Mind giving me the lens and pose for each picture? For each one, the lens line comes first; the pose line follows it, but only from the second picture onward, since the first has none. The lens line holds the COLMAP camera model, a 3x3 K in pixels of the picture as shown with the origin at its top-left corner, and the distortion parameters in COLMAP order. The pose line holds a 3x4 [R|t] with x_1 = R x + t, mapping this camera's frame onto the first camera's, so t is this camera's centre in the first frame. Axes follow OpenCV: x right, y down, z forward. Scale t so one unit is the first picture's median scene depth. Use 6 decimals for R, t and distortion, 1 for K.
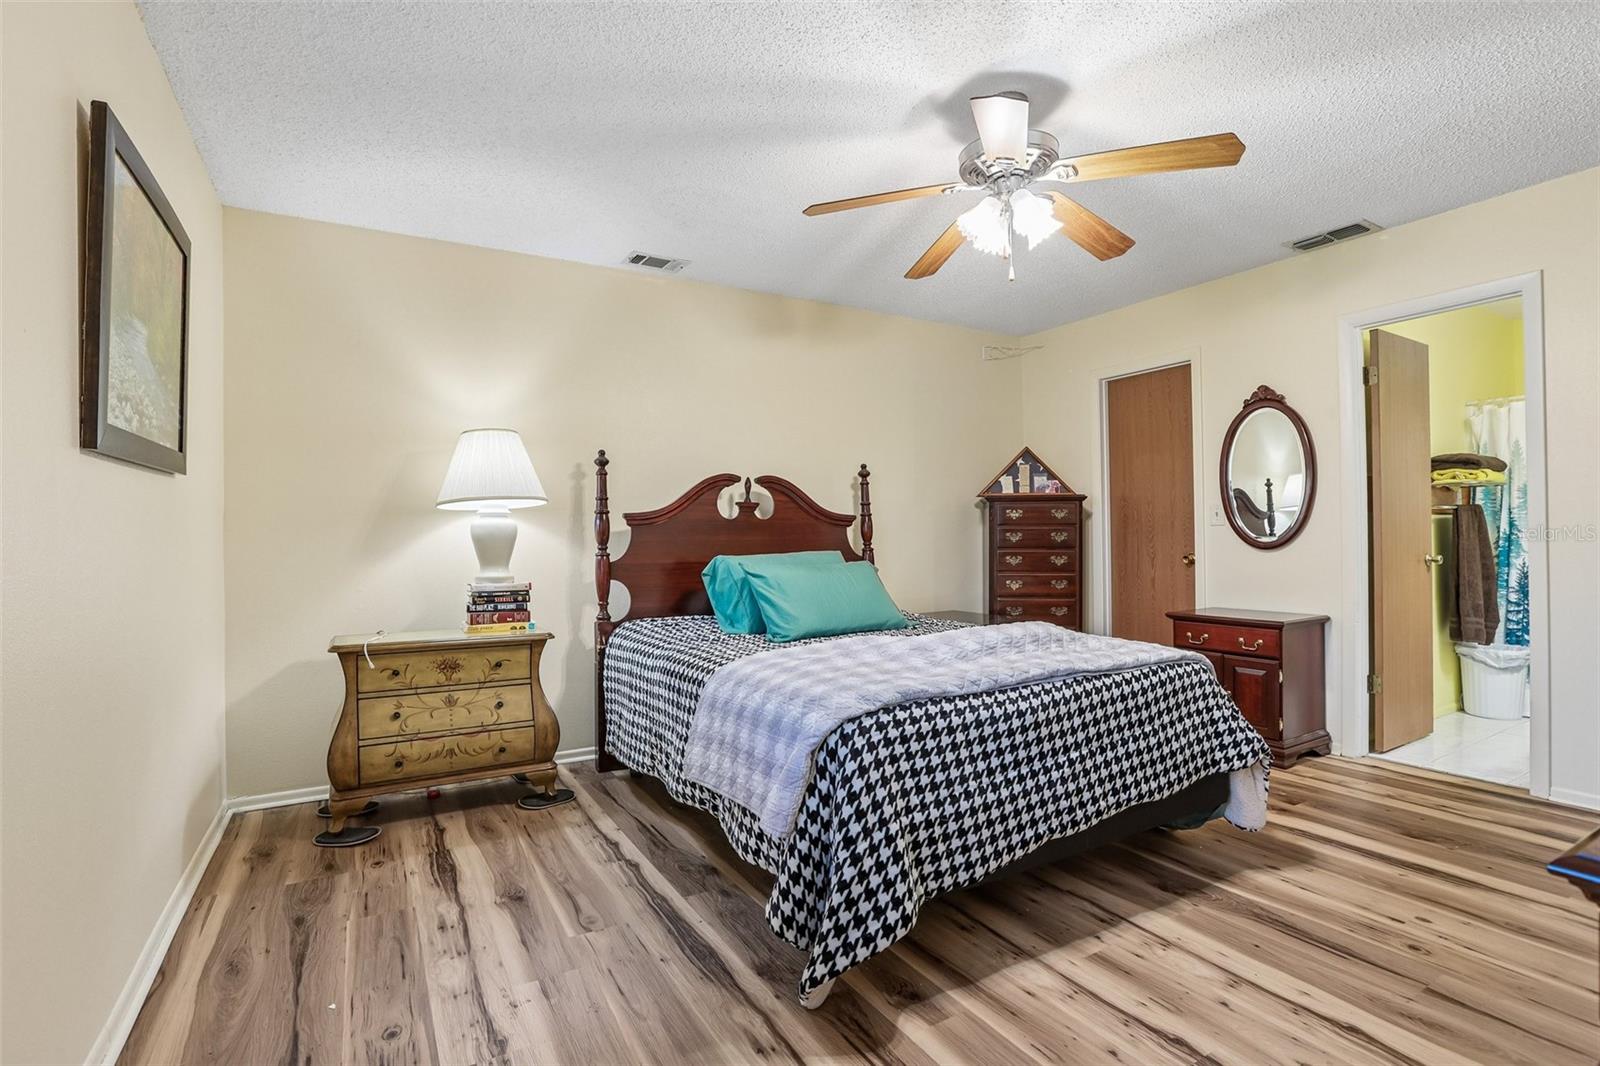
lens RADIAL K [[746.4, 0, 799.9], [0, 746.4, 536.1], [0, 0, 1]] dist [-0.055015, 0.022903]
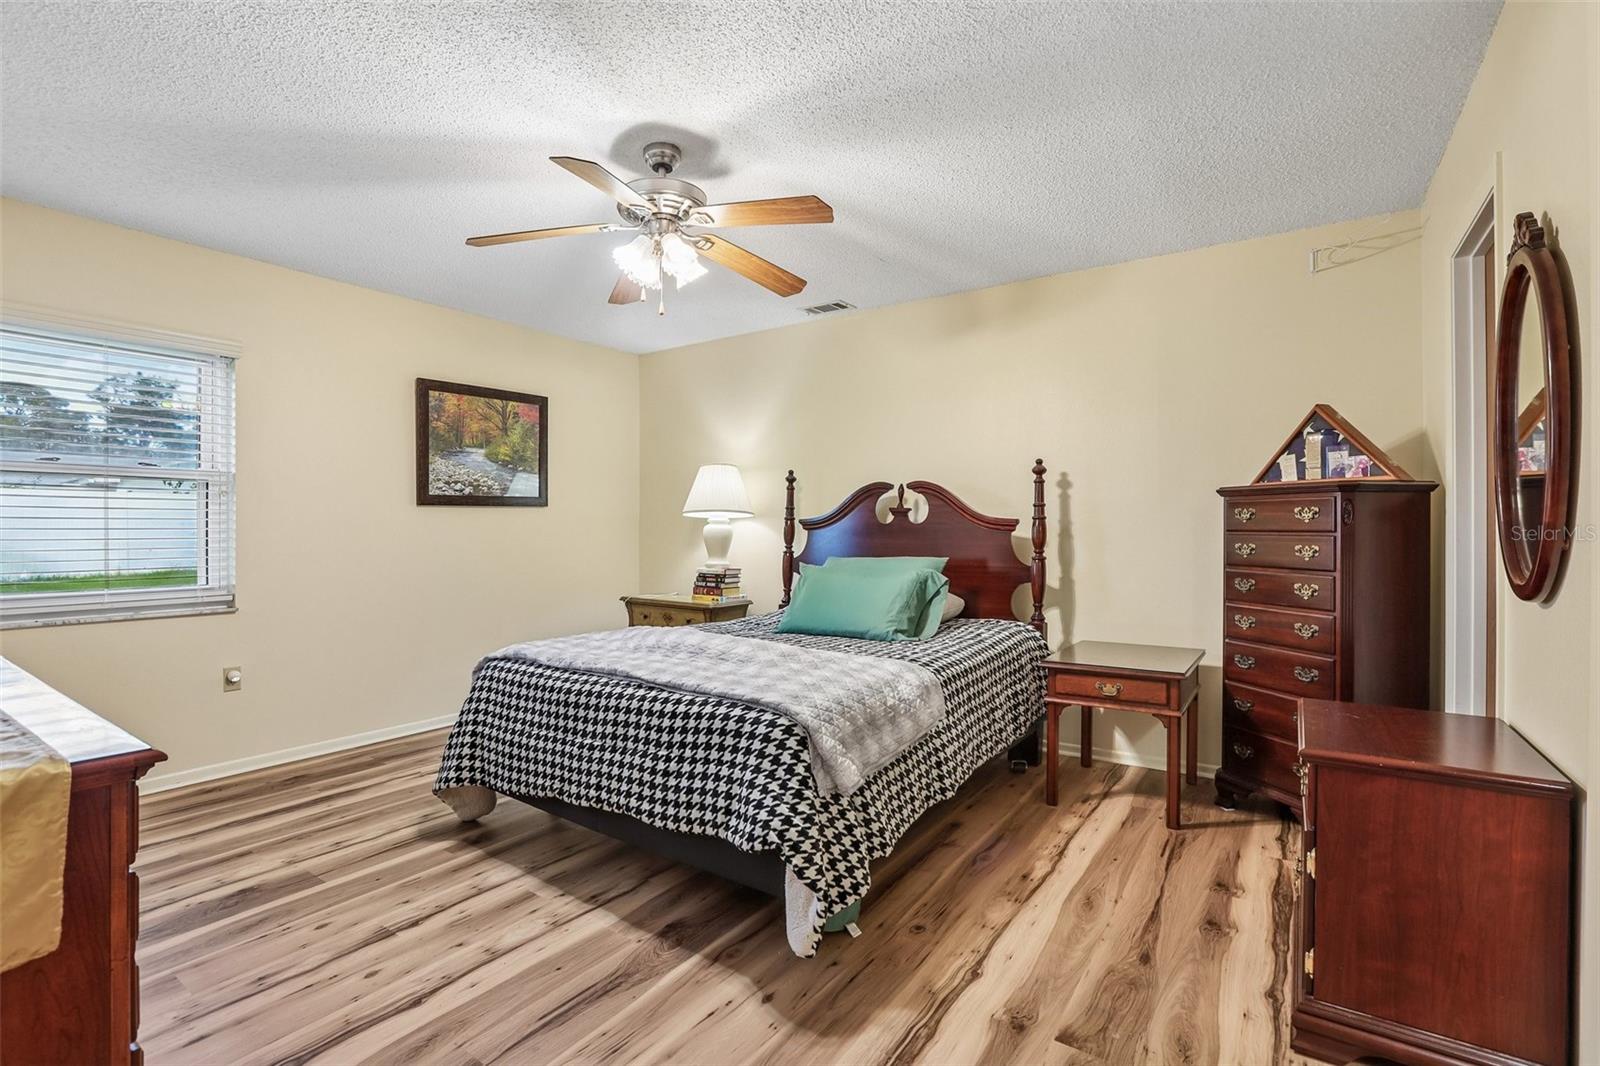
lens RADIAL K [[740.9, 0, 800.0], [0, 740.9, 533.0], [0, 0, 1]] dist [-0.056197, 0.023983]
pose [[0.423321, 0.015914, -0.905840, 0.893870], [-0.006332, 0.999873, 0.014607, -0.026384], [0.905958, -0.000447, 0.423368, 0.472996]]
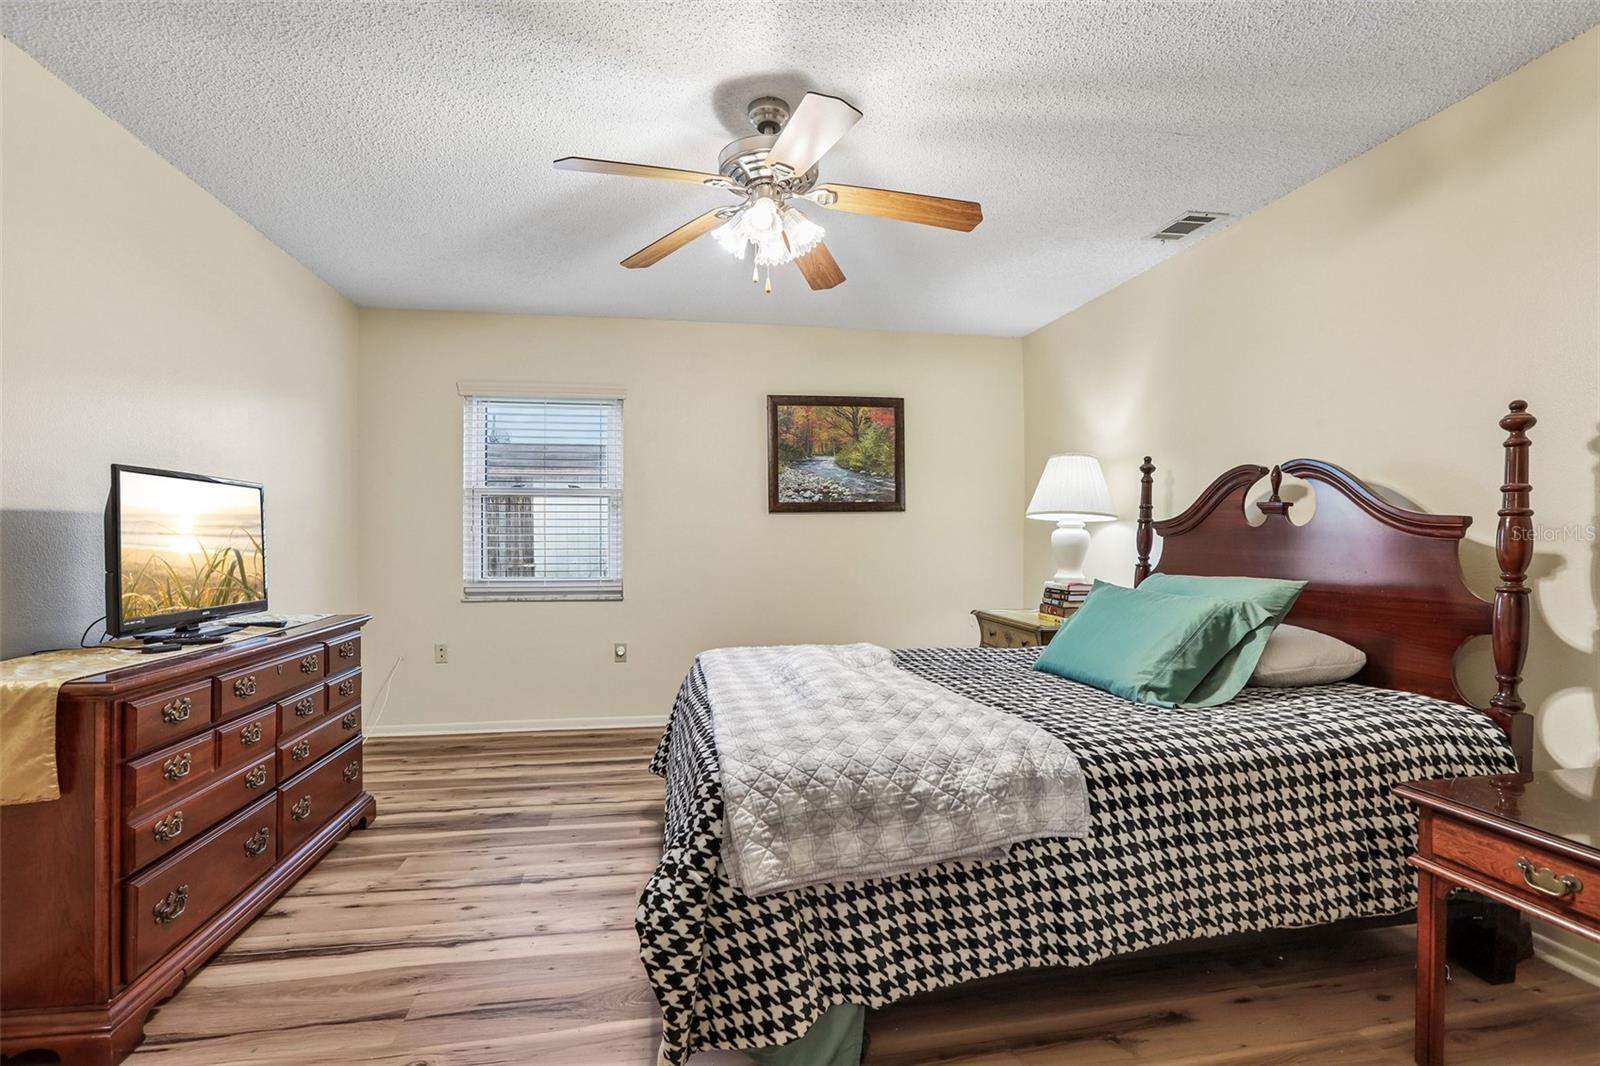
lens RADIAL K [[745.9, 0, 794.0], [0, 745.9, 536.4], [0, 0, 1]] dist [-0.074650, 0.039785]
pose [[-0.342424, 0.011694, -0.939473, 0.780730], [0.000208, 0.999923, 0.012371, -0.024215], [0.939546, 0.004040, -0.342400, 0.893191]]
